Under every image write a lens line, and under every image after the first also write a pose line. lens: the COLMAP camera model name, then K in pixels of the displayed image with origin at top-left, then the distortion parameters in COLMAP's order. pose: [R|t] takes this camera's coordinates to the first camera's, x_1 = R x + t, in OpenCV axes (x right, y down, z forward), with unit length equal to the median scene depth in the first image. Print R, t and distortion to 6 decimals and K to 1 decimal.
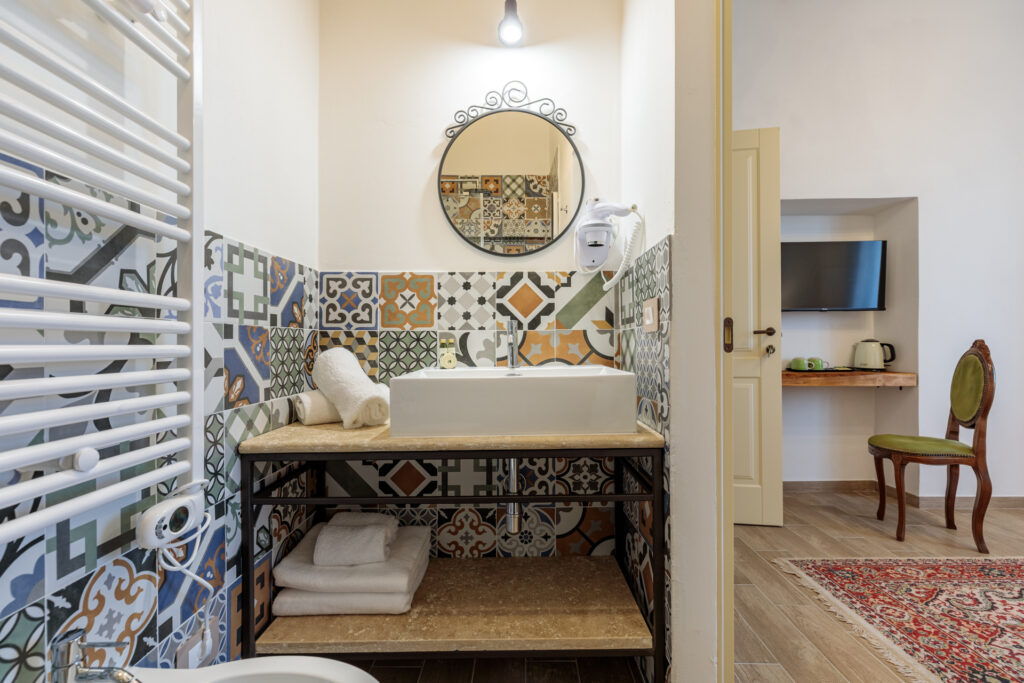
lens RADIAL K [[466.5, 0, 512.0], [0, 466.5, 341.5], [0, 0, 1]] dist [0.000648, -0.000033]
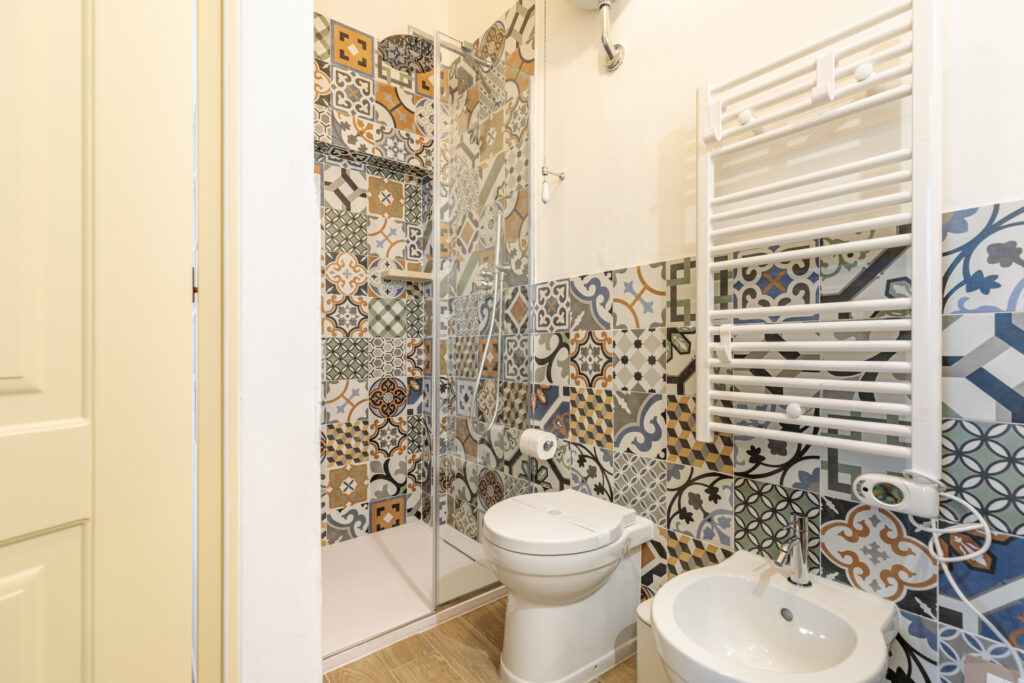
lens RADIAL K [[466.5, 0, 512.0], [0, 466.5, 341.5], [0, 0, 1]] dist [0.000648, -0.000033]
pose [[-0.786405, -0.001570, -0.617709, 0.783986], [0.008404, 0.999877, -0.013241, 0.018785], [0.617654, -0.015604, -0.786295, 1.466709]]
